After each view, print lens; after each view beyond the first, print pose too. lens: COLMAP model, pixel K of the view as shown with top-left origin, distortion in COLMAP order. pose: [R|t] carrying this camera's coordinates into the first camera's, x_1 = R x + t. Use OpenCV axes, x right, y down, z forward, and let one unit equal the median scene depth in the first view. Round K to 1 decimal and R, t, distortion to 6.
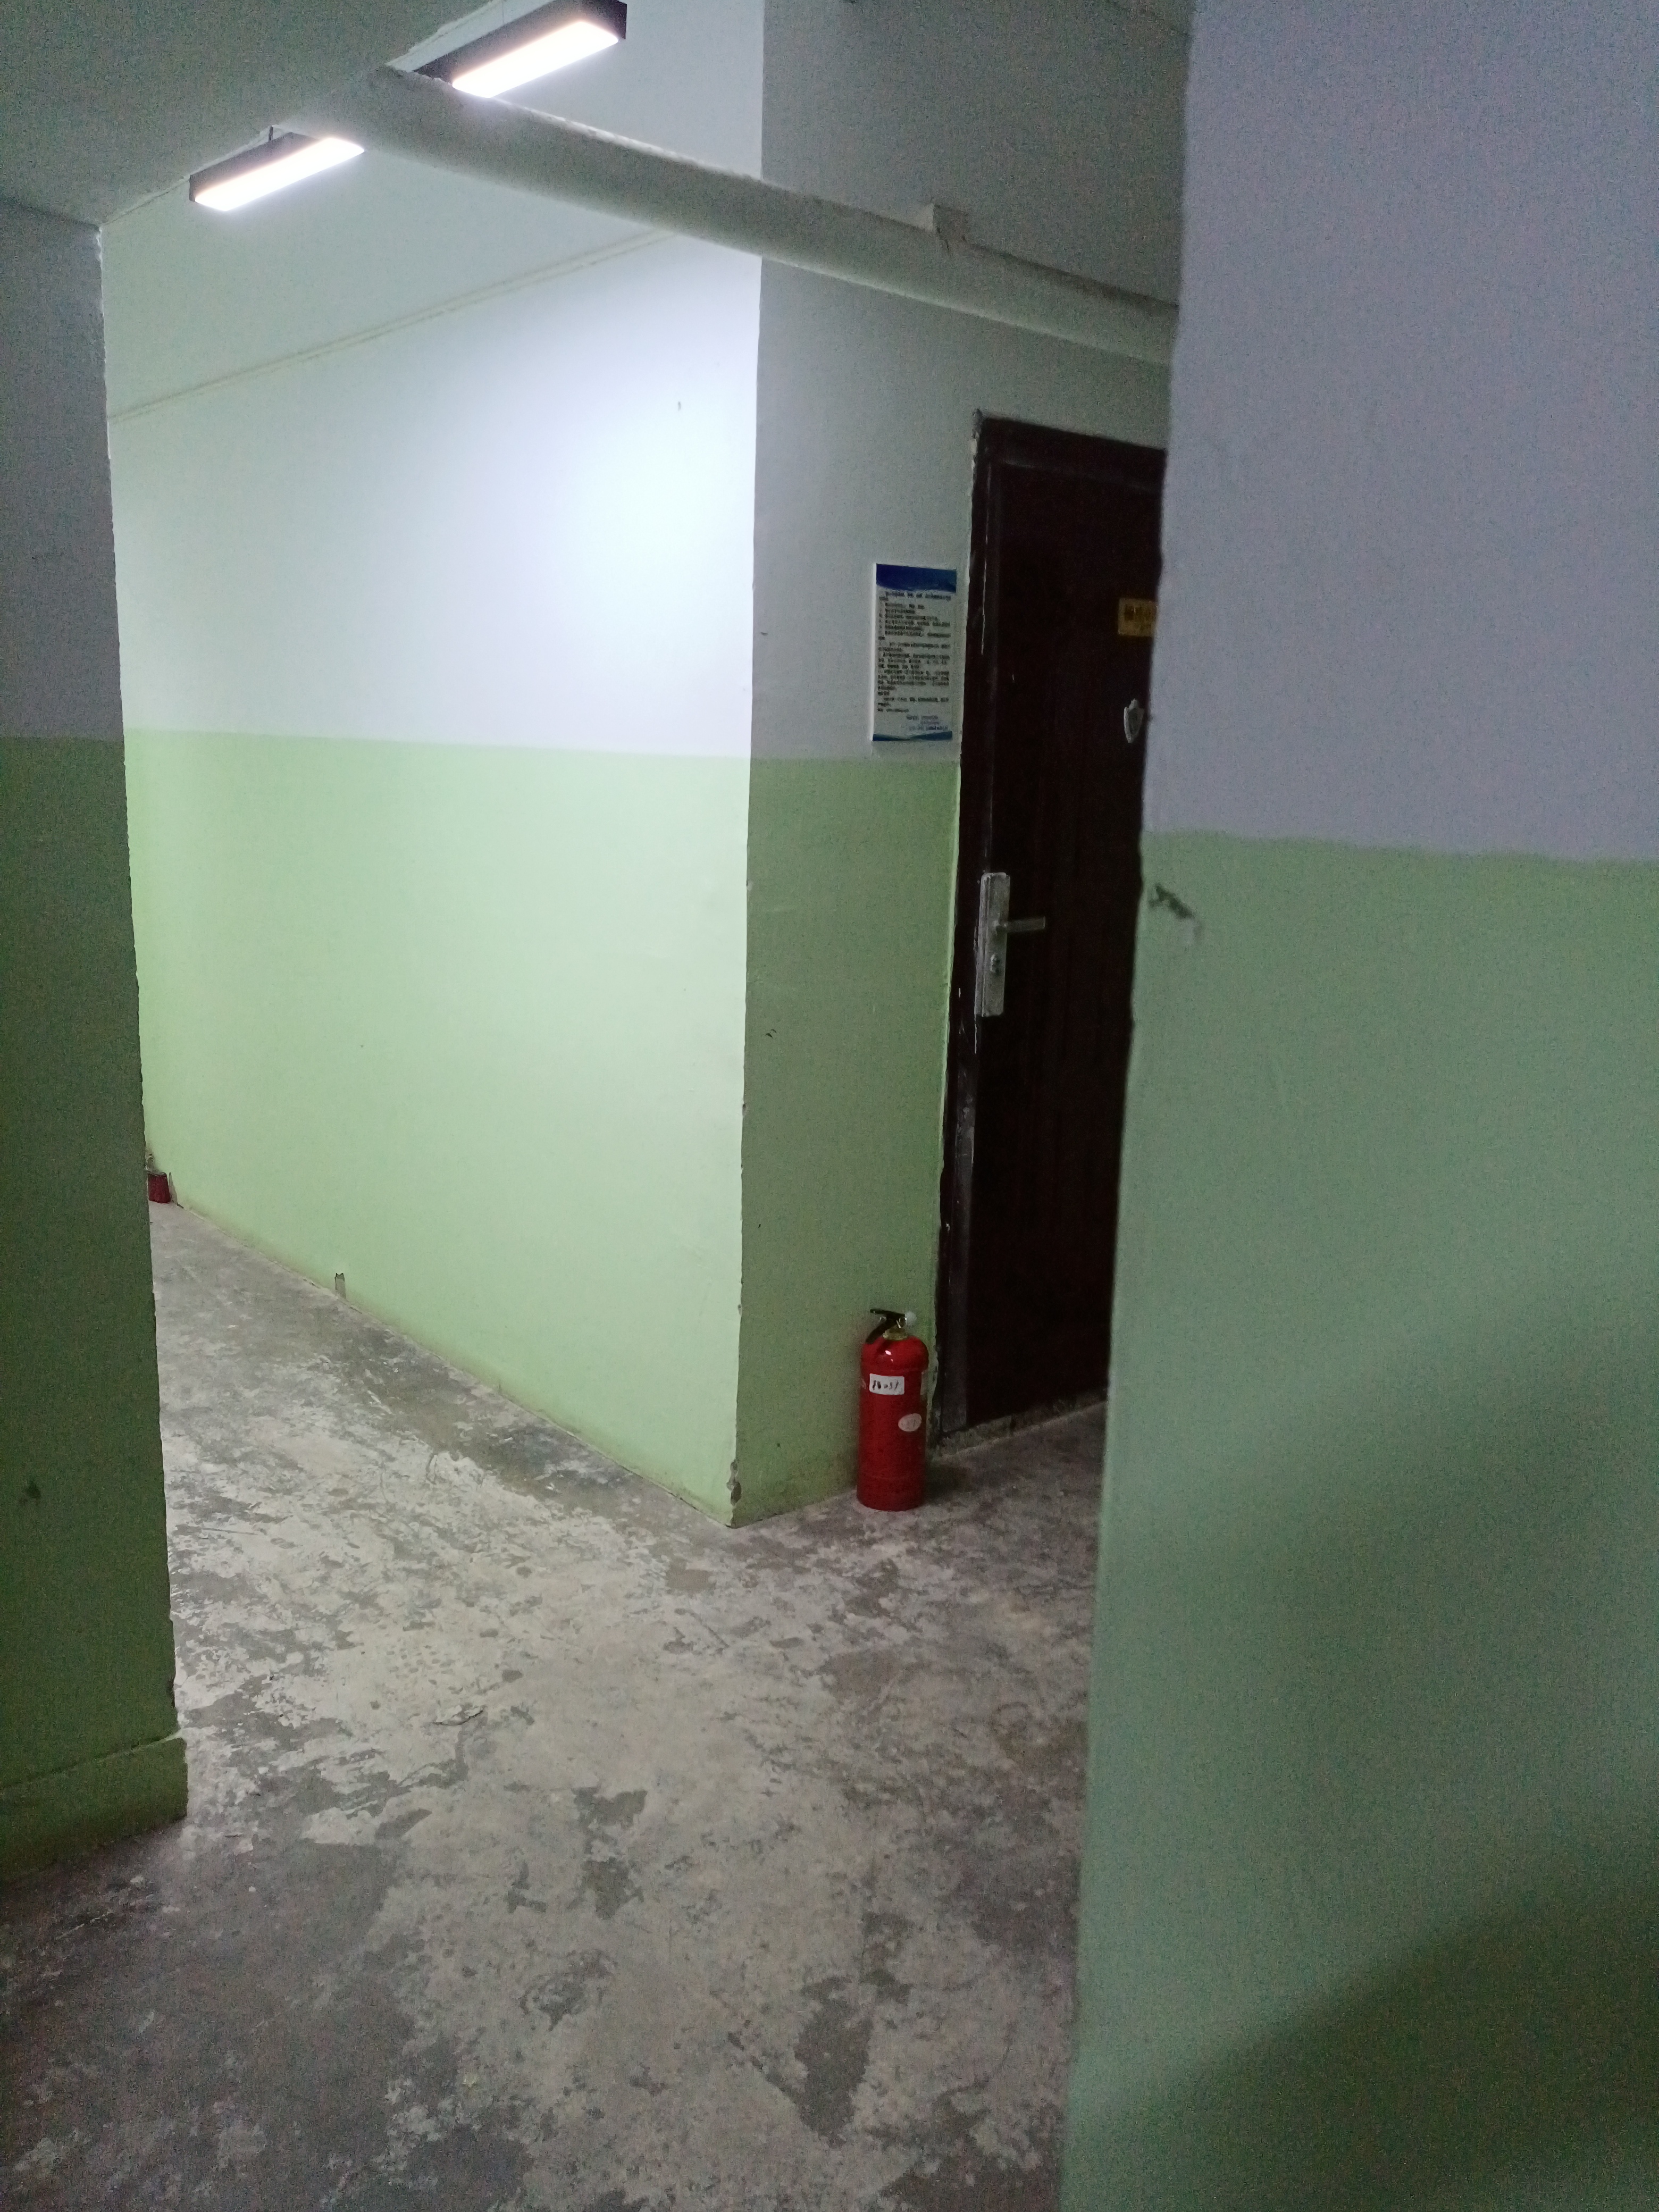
lens RADIAL K [[1760.0, 0, 822.6], [0, 1760.0, 1110.1], [0, 0, 1]] dist [0.071505, -0.141201]
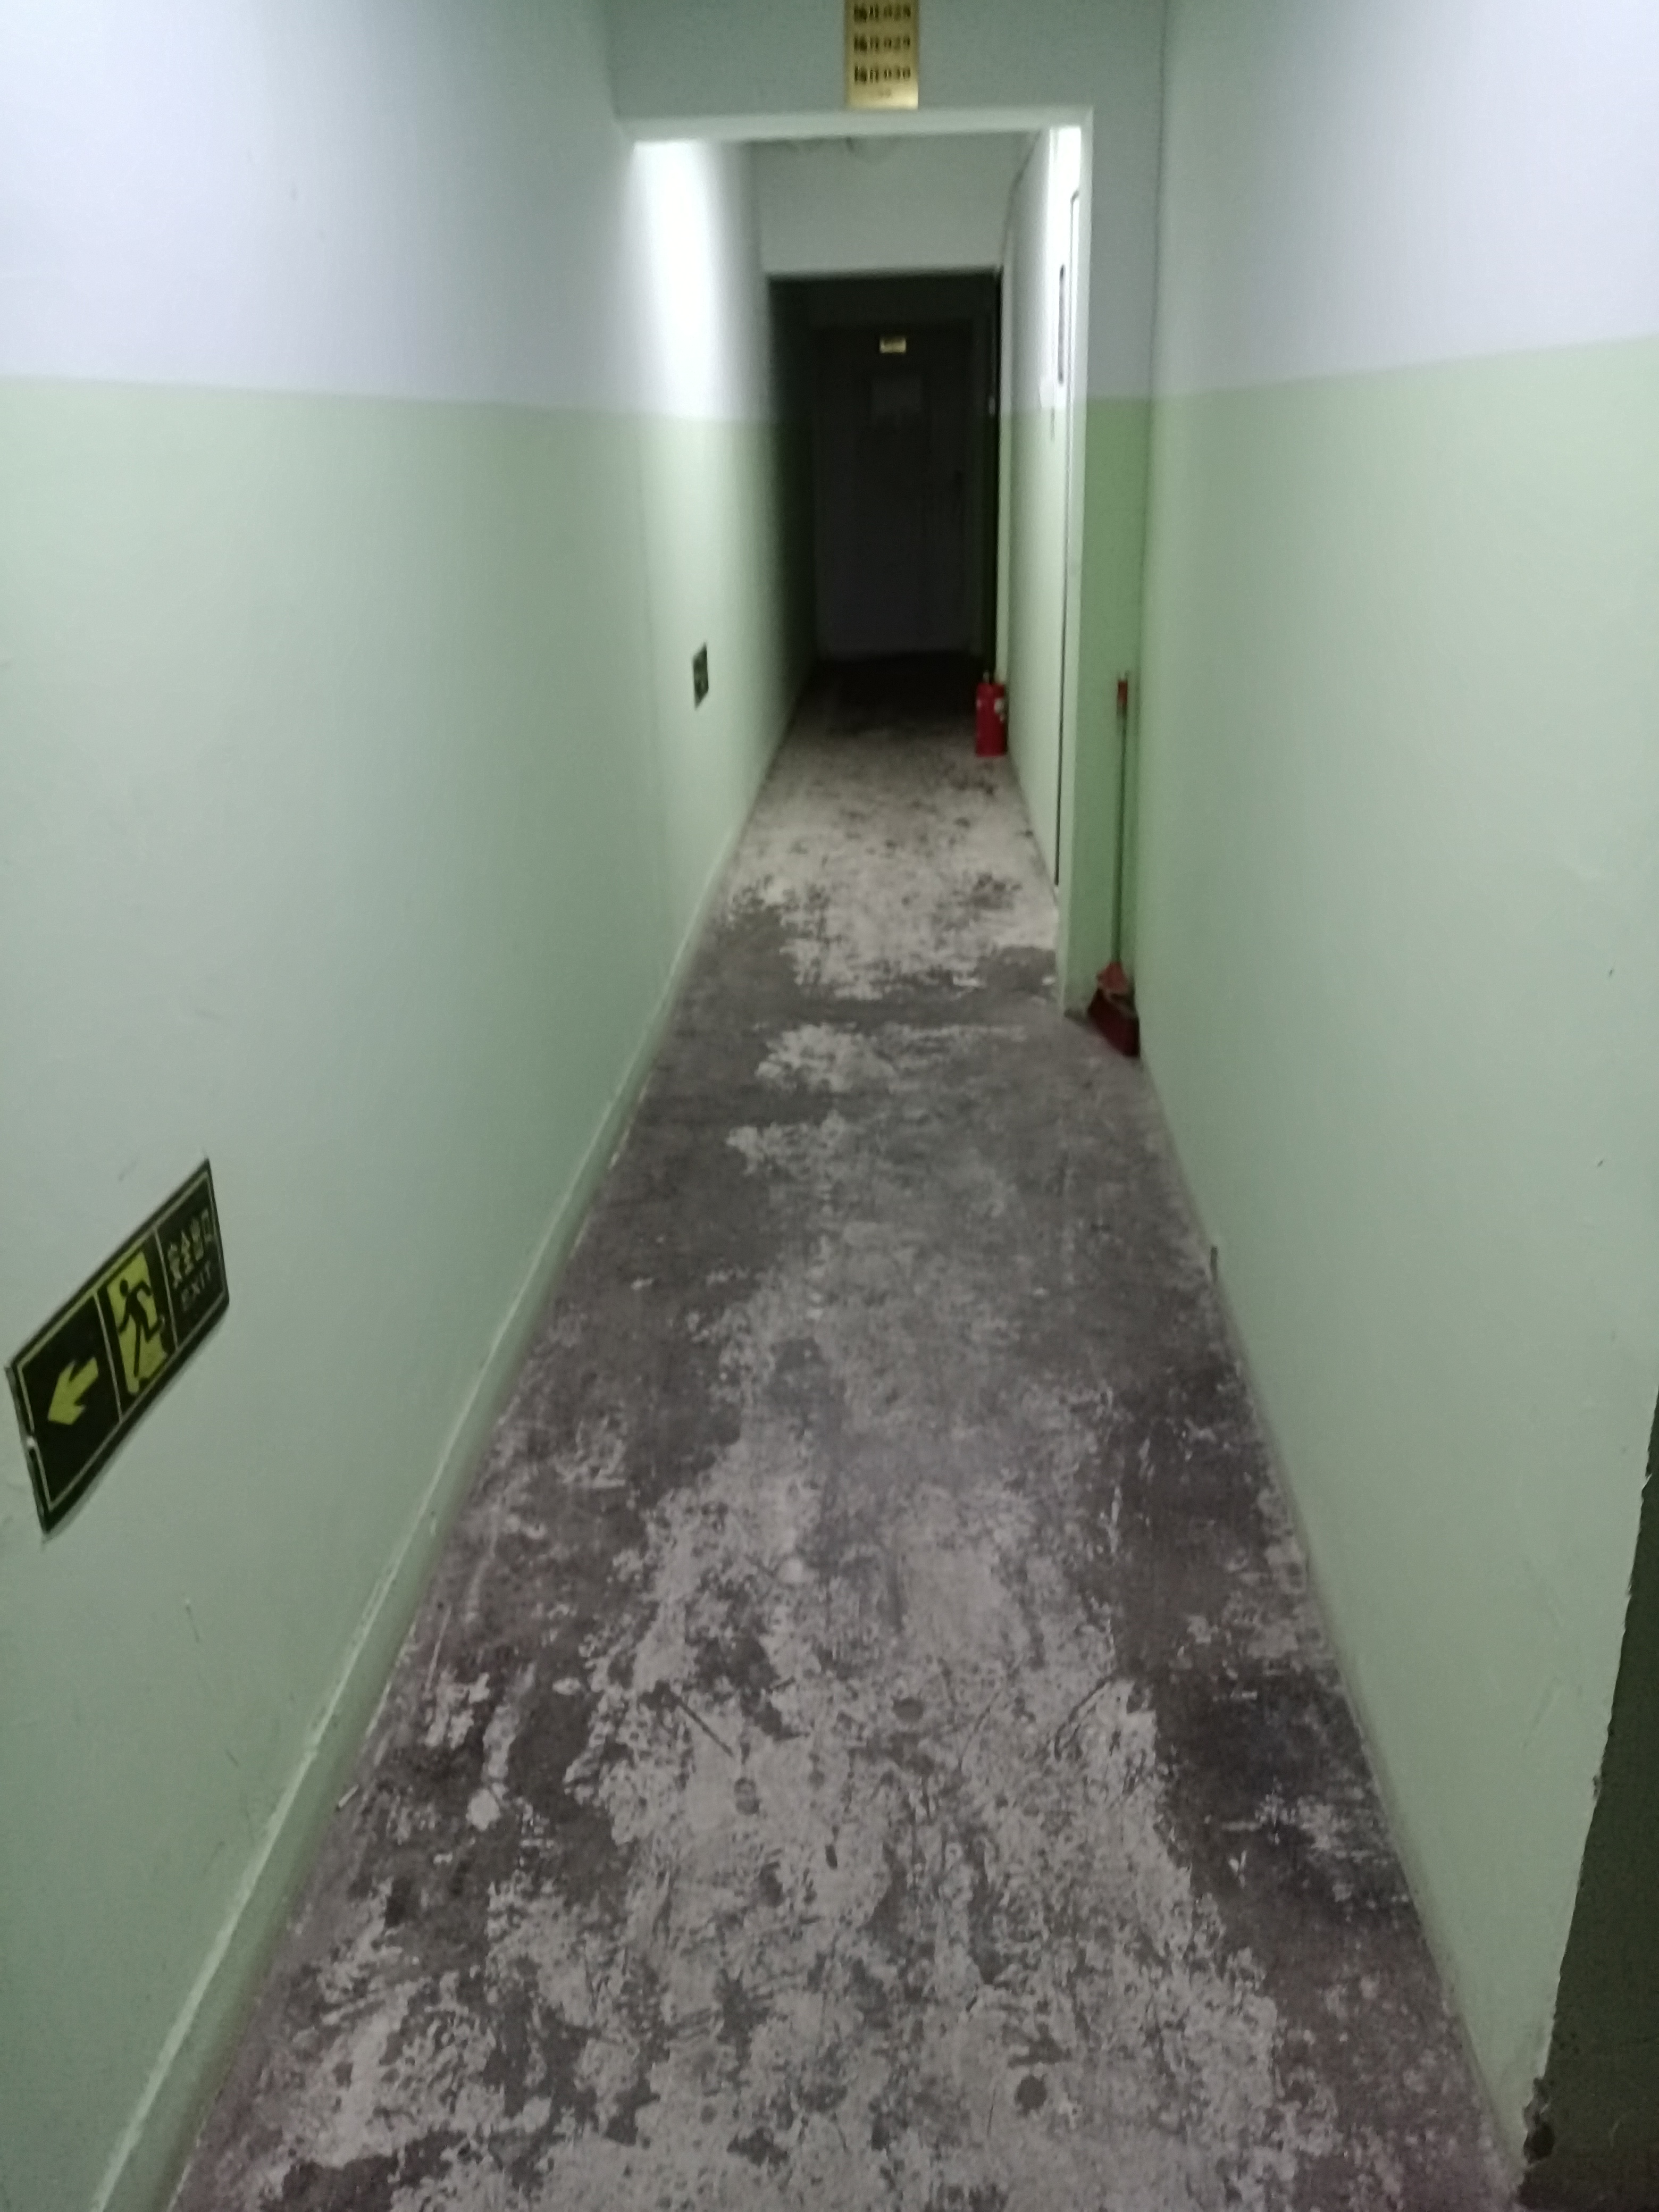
lens RADIAL K [[1760.0, 0, 822.6], [0, 1760.0, 1110.1], [0, 0, 1]] dist [0.071505, -0.141201]
pose [[0.728501, 0.204914, -0.653679, 0.055158], [-0.099355, 0.975730, 0.195142, -0.095668], [0.677801, -0.077215, 0.731179, 0.563950]]
